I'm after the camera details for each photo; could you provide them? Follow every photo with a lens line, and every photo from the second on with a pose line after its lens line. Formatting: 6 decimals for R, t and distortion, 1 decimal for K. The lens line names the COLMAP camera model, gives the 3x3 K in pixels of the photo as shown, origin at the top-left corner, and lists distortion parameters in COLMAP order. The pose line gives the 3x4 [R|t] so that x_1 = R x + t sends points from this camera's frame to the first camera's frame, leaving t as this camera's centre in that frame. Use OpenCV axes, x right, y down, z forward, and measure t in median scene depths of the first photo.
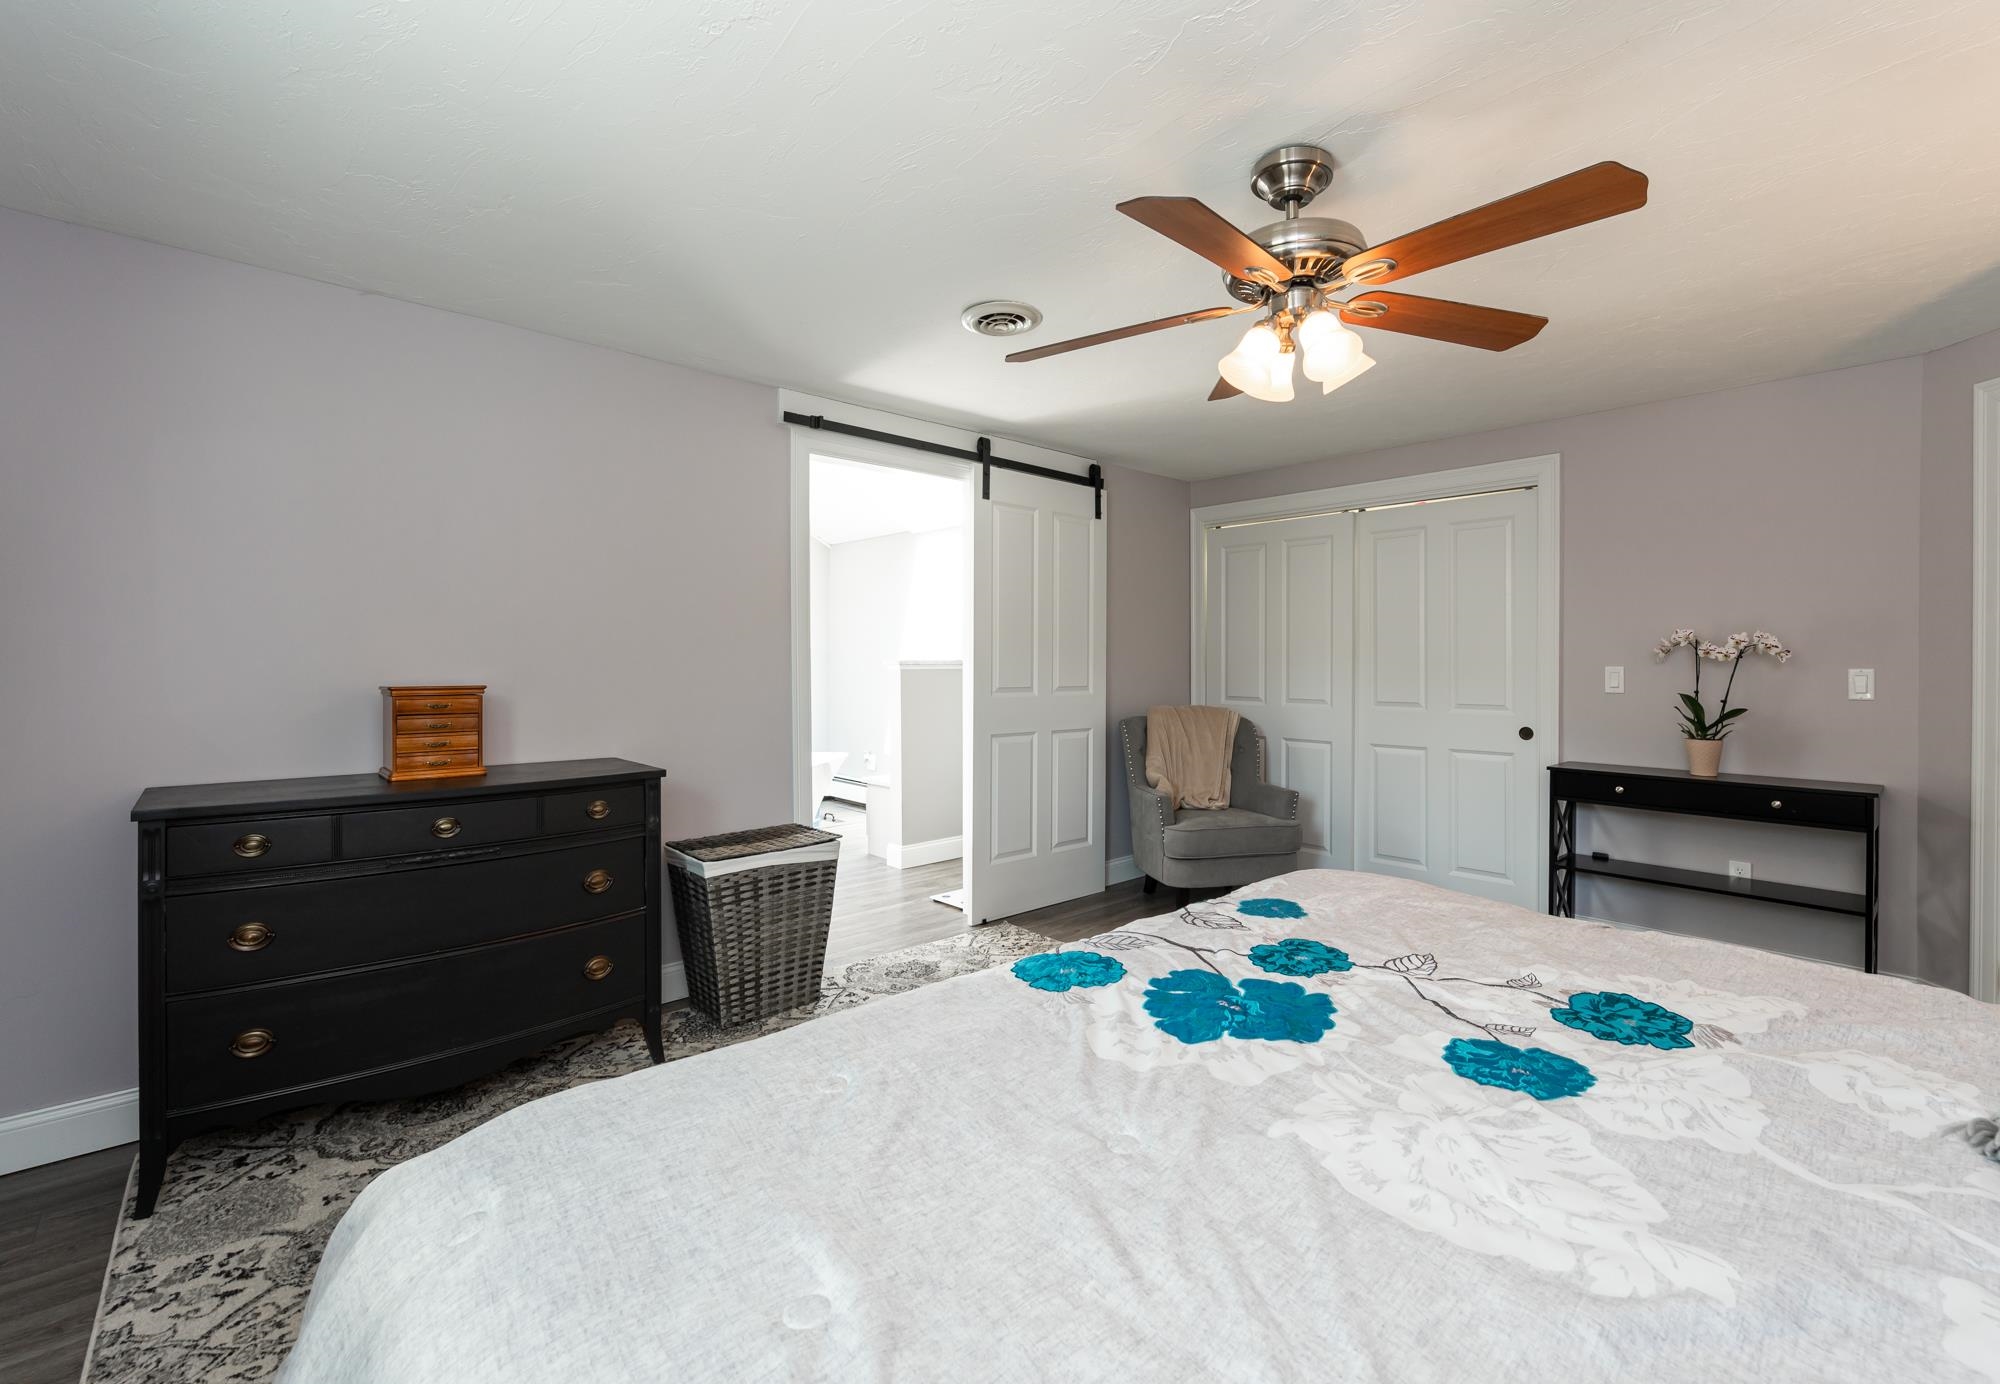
lens RADIAL K [[867.0, 0, 1004.3], [0, 867.0, 667.7], [0, 0, 1]] dist [0.000708, 0.000003]
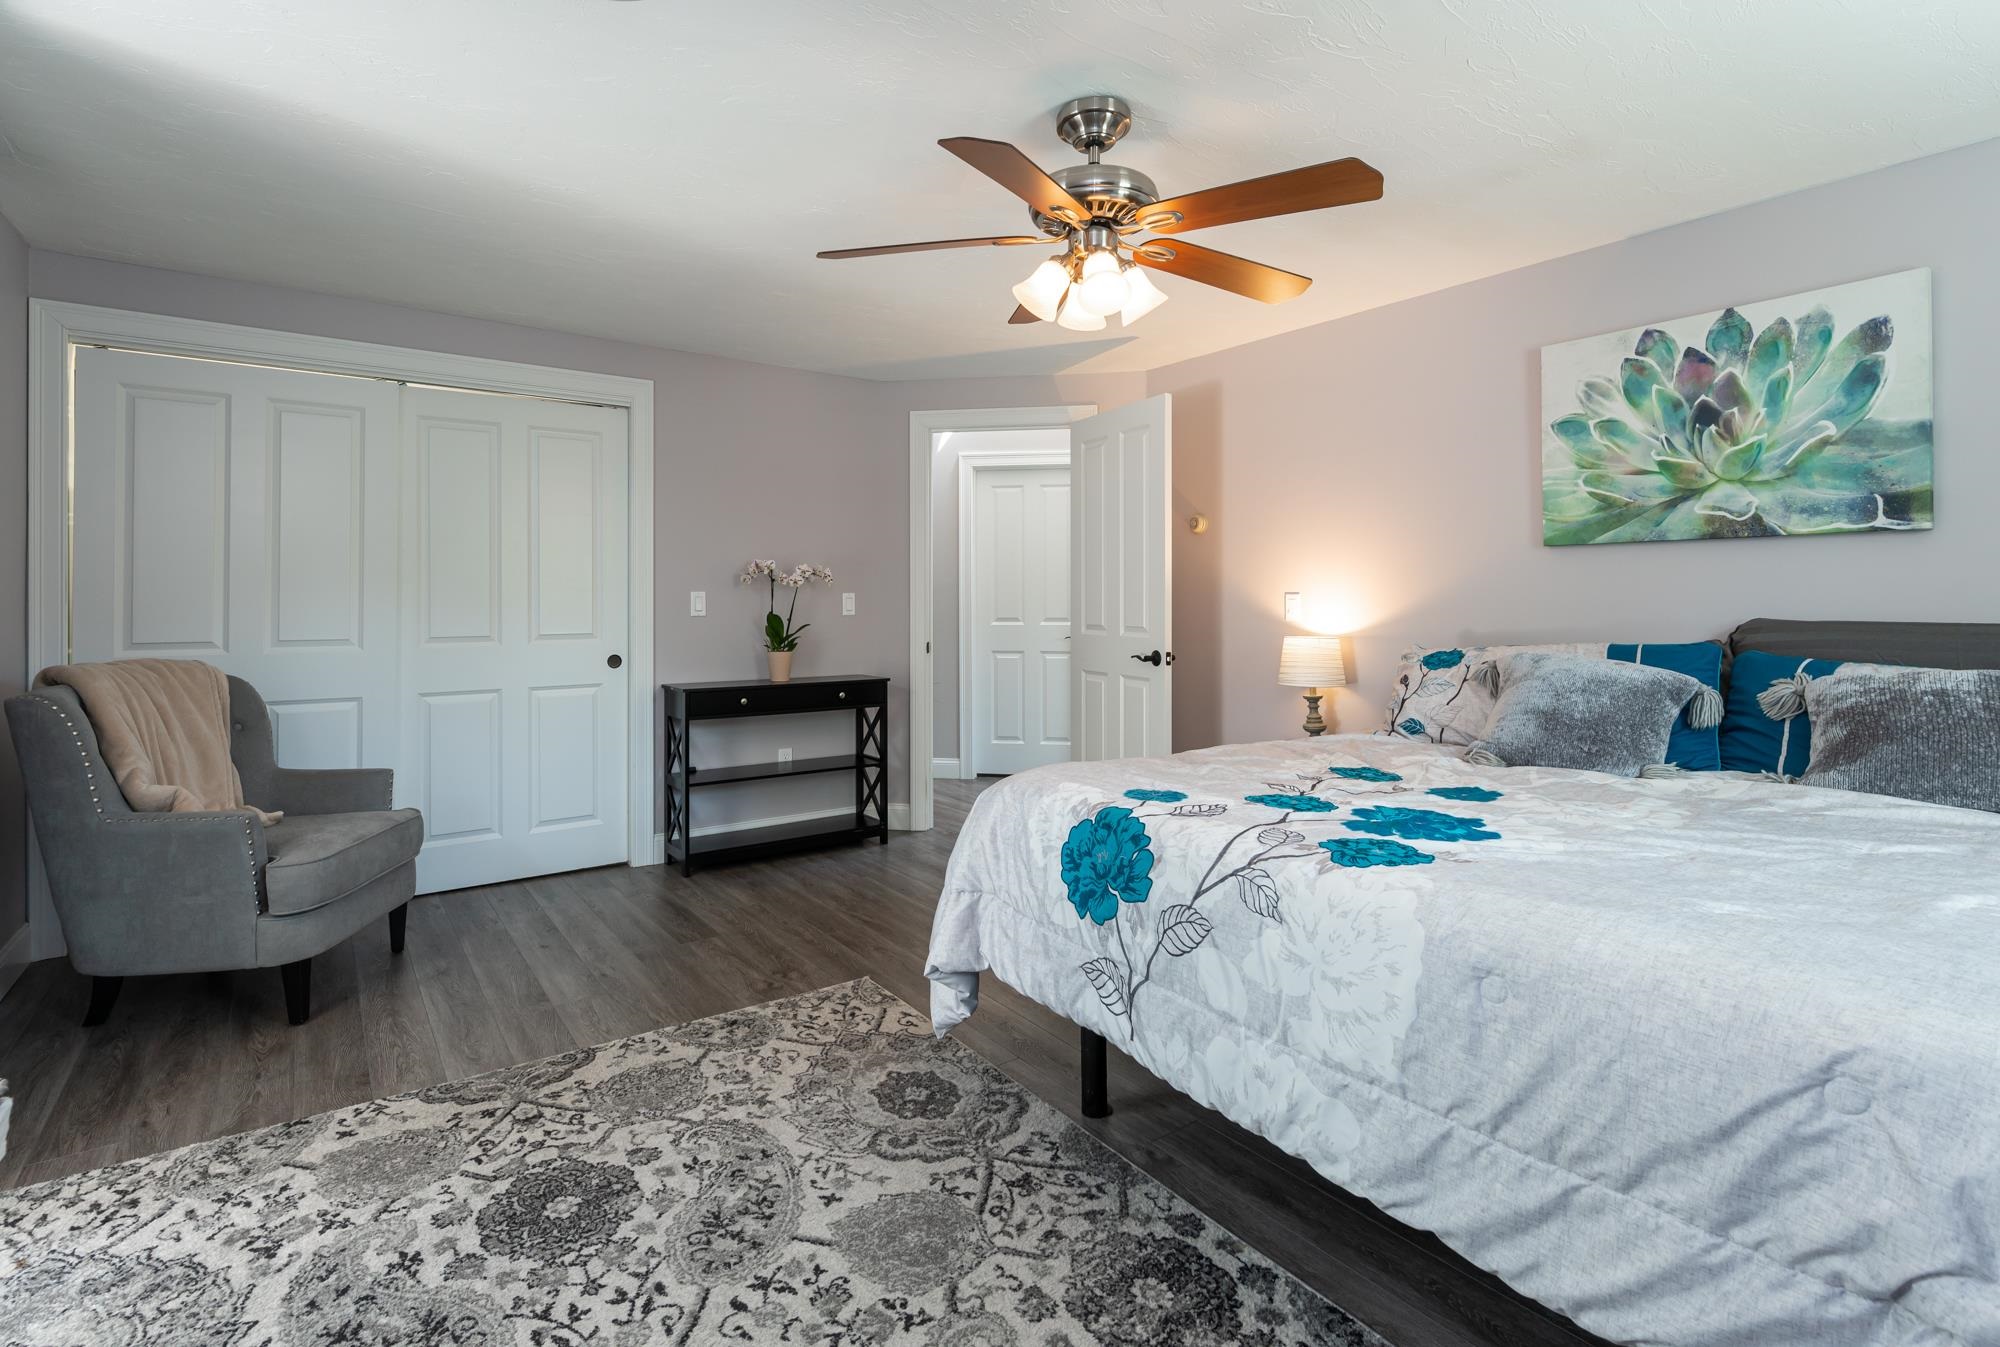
lens RADIAL K [[919.9, 0, 998.2], [0, 919.9, 600.5], [0, 0, 1]] dist [-0.021050, 0.000055]
pose [[0.096353, 0.001279, 0.995346, -0.404416], [0.007743, 0.999968, -0.002035, 0.014740], [-0.995317, 0.007903, 0.096340, 0.511233]]
